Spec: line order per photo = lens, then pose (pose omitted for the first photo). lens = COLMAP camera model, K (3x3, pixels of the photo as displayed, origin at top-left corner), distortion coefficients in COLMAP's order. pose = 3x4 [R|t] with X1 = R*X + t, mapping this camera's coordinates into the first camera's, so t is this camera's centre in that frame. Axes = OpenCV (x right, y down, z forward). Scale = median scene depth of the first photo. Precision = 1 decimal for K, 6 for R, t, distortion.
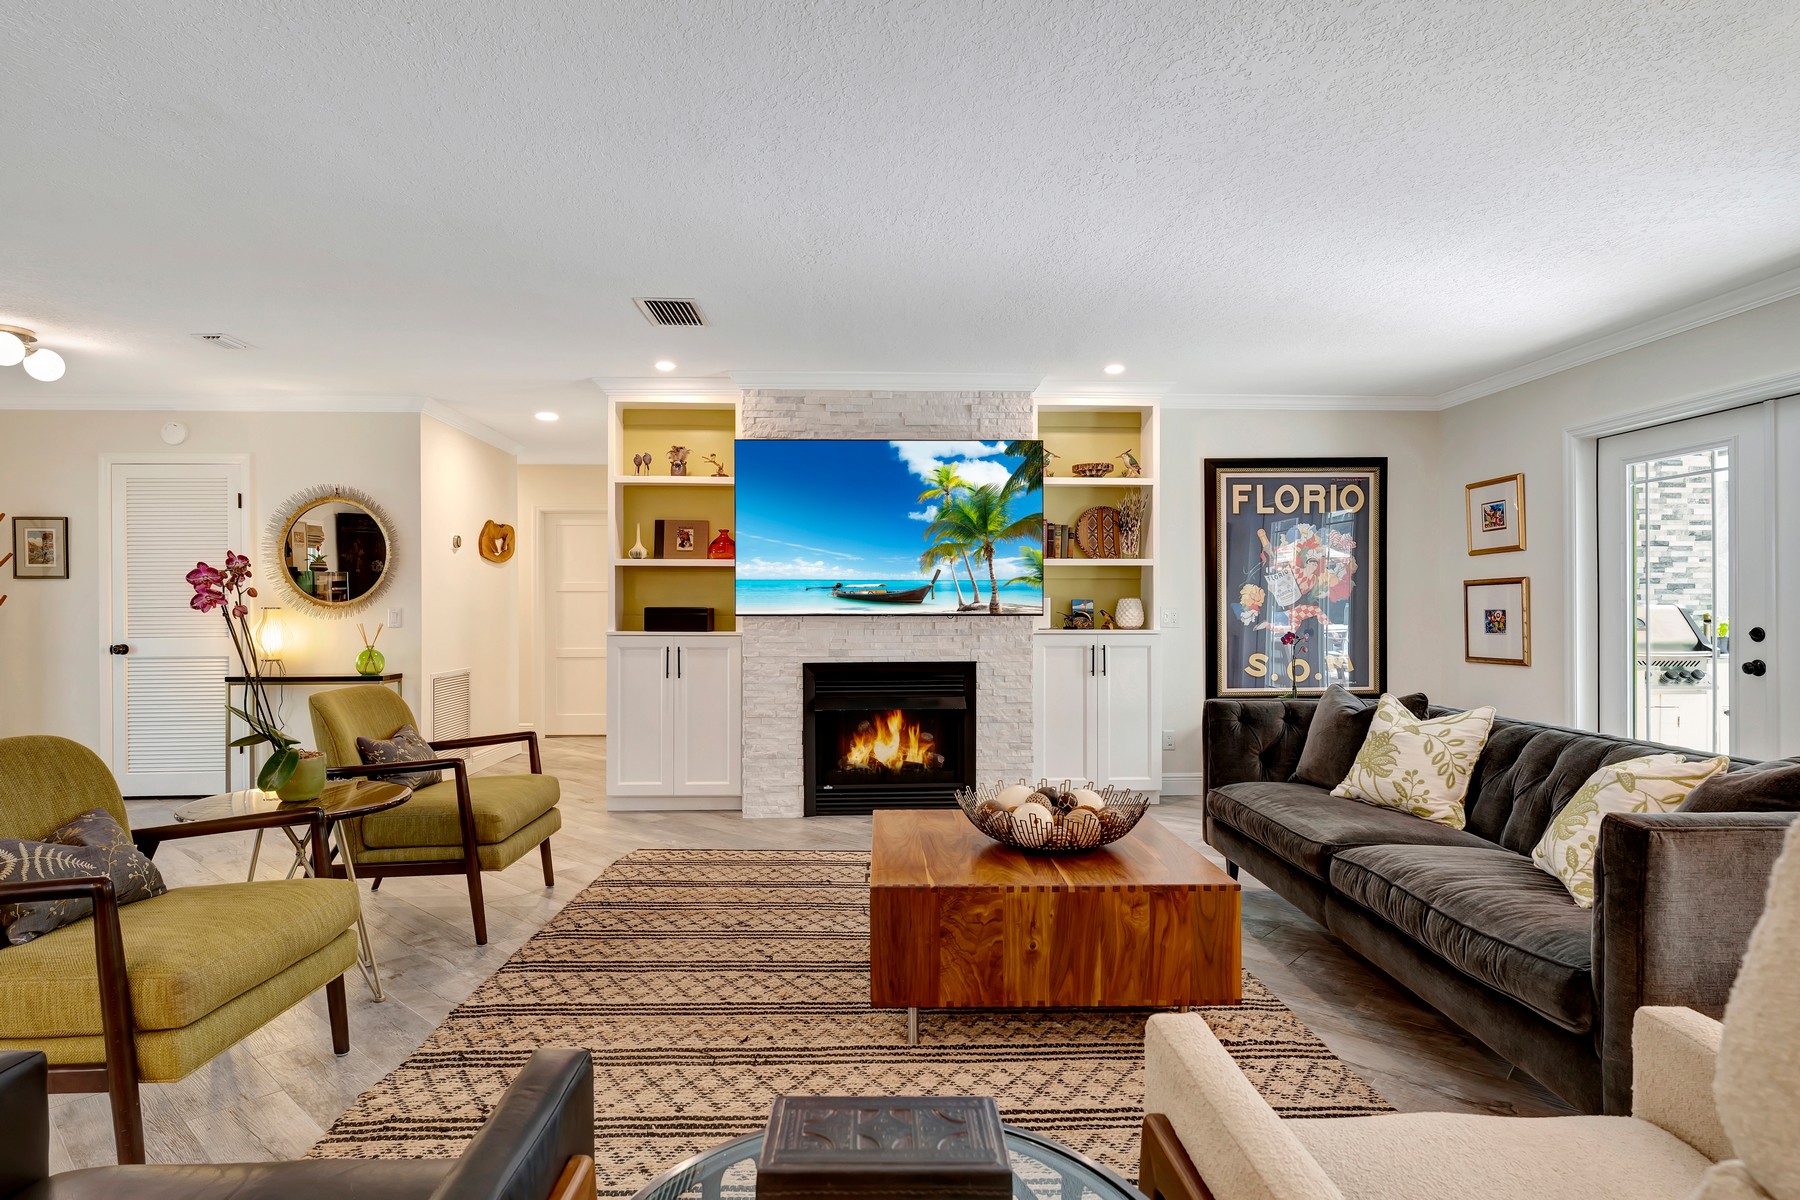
lens RADIAL K [[974.4, 0, 882.6], [0, 974.4, 607.7], [0, 0, 1]] dist [-0.032324, 0.003180]
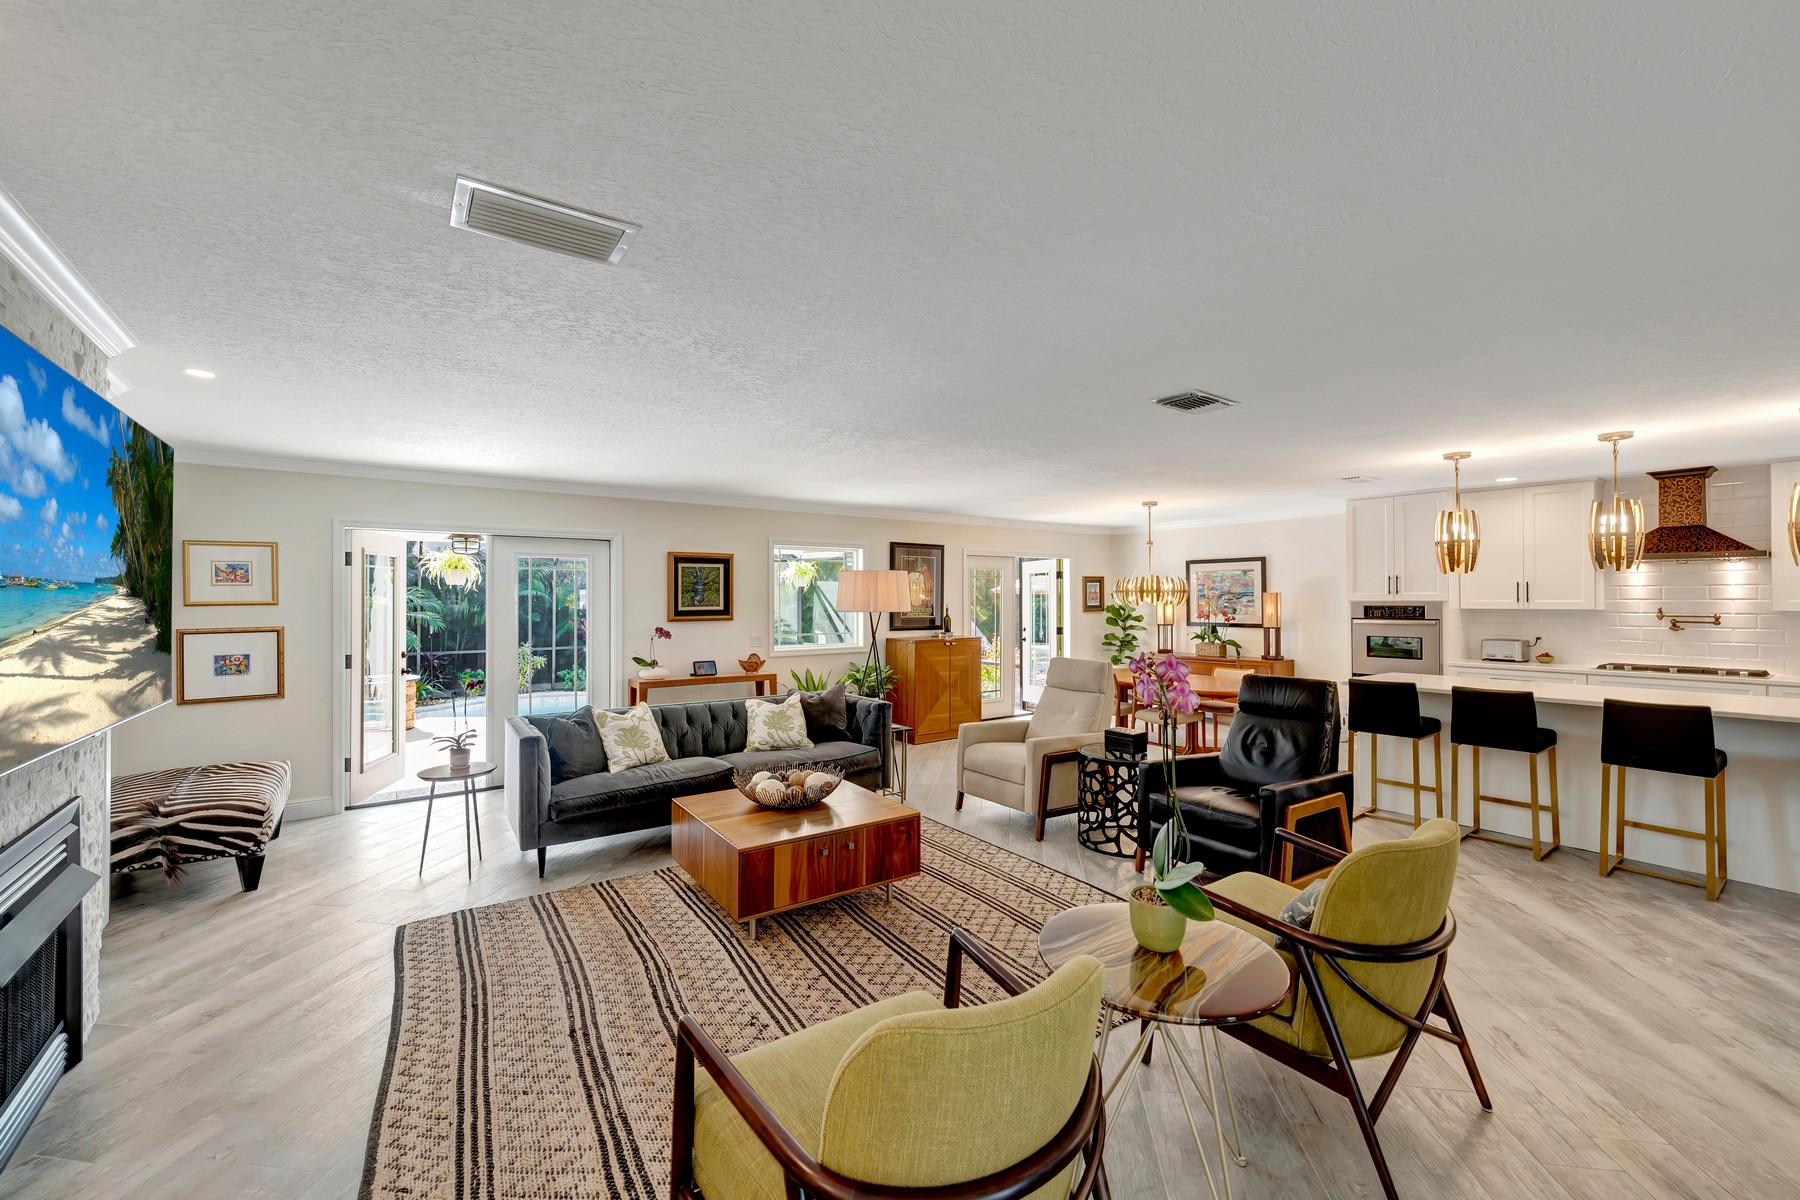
lens RADIAL K [[727.8, 0, 914.0], [0, 727.8, 598.5], [0, 0, 1]] dist [-0.002524, -0.003059]
pose [[-0.575134, 0.004579, 0.818046, -0.627622], [0.002844, 0.999989, -0.003598, -0.069709], [-0.818054, 0.000258, -0.575141, 0.972159]]
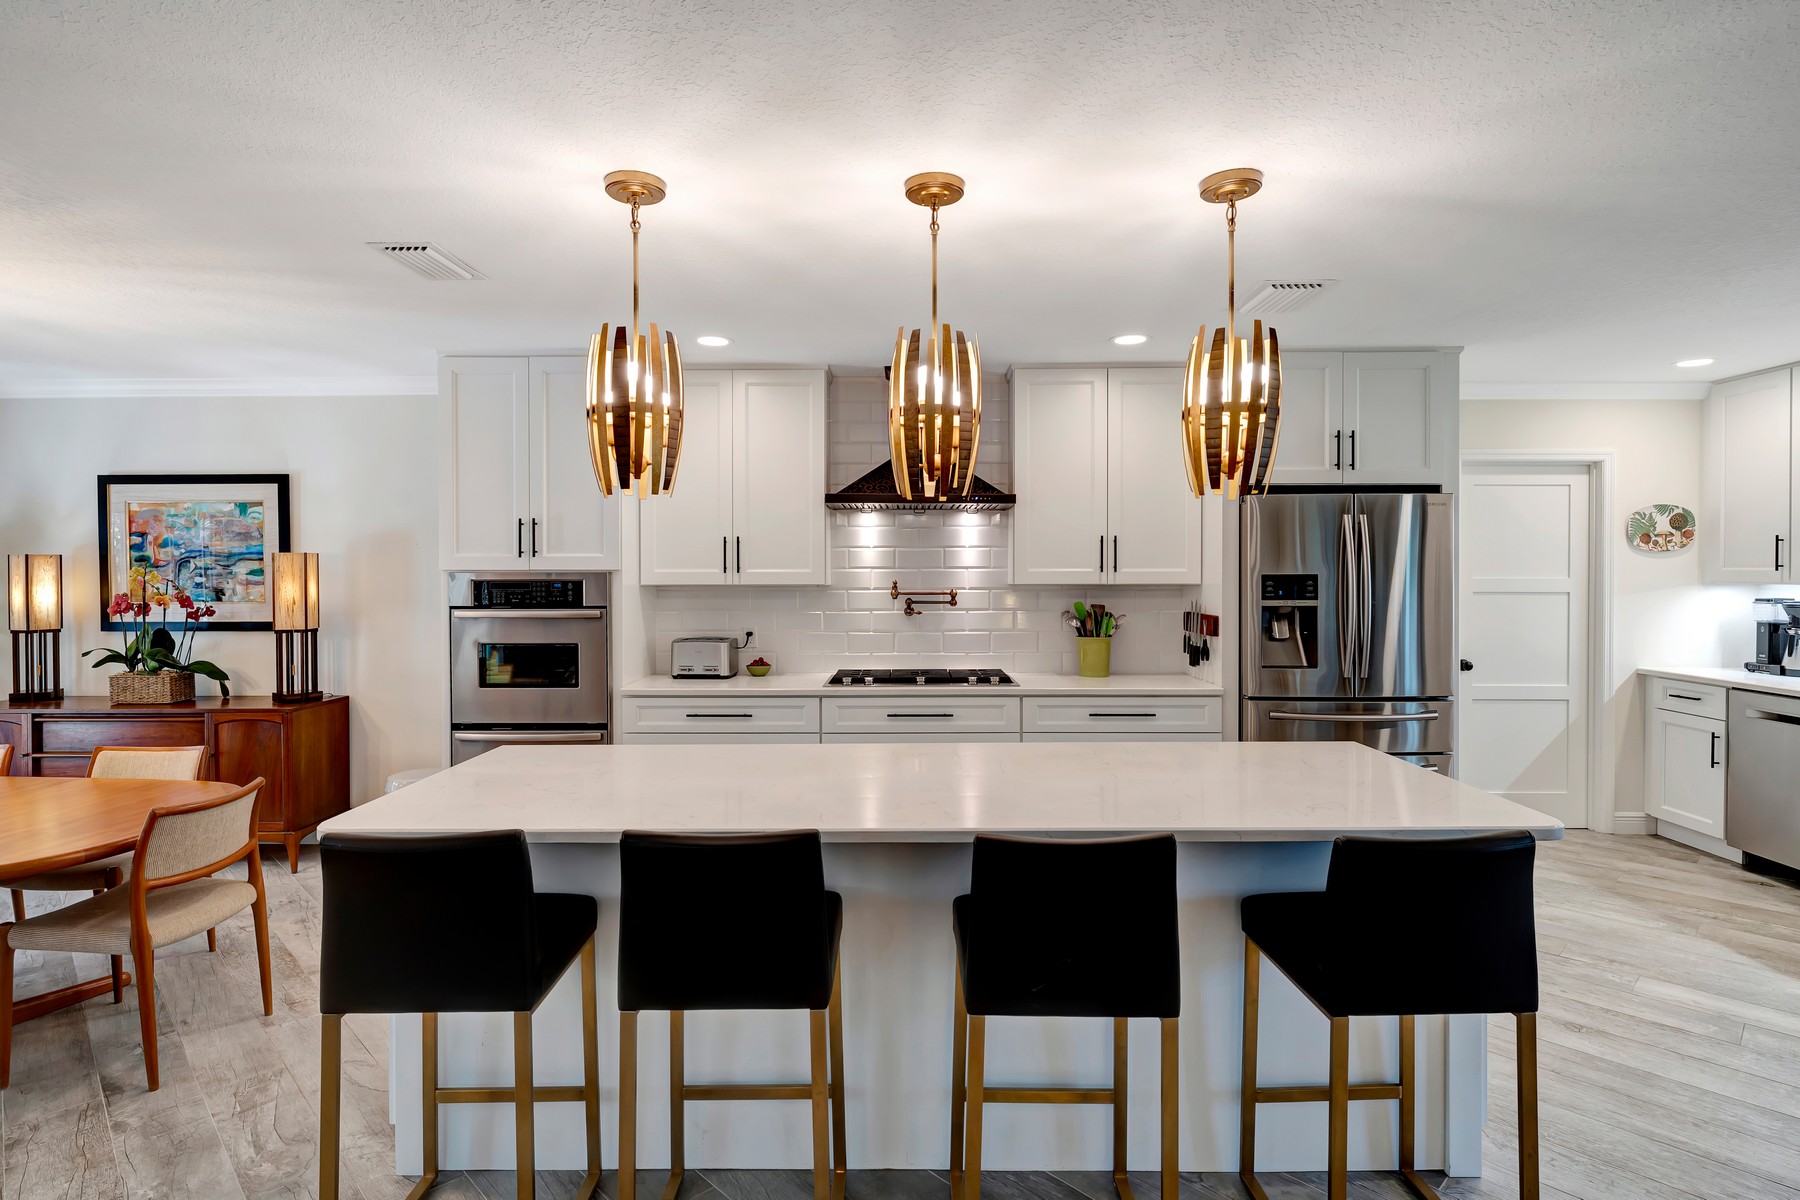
lens RADIAL K [[944.0, 0, 888.5], [0, 944.0, 576.1], [0, 0, 1]] dist [0.002758, 0.001643]
pose [[-0.998519, 0.003512, 0.054298, -0.392027], [0.003726, 0.999986, 0.003833, -0.064028], [-0.054284, 0.004030, -0.998517, 0.249164]]
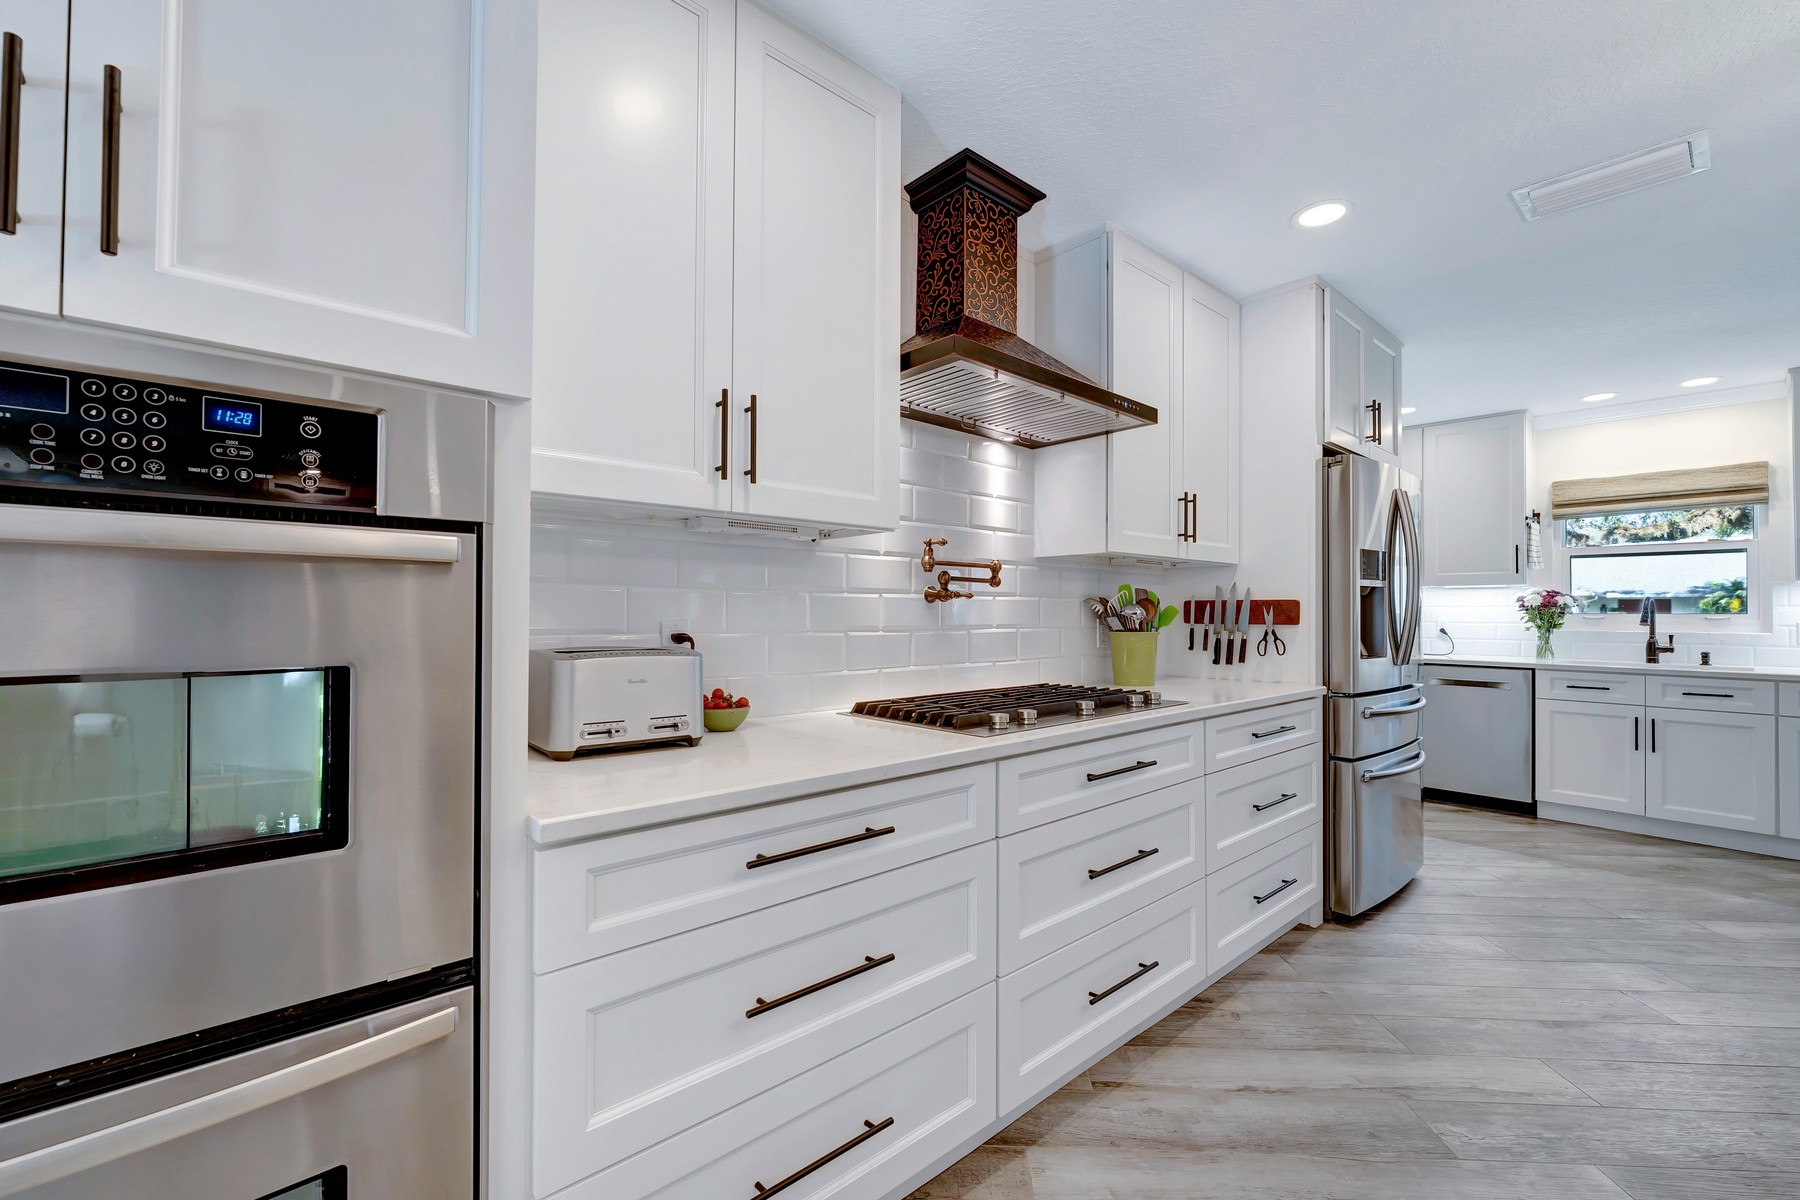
lens RADIAL K [[727.8, 0, 880.6], [0, 727.8, 611.2], [0, 0, 1]] dist [-0.002524, -0.003059]
pose [[-0.783776, -0.002526, -0.621039, -0.020701], [-0.004105, 0.999991, 0.001113, -0.008605], [0.621030, 0.003422, -0.783779, -0.460996]]
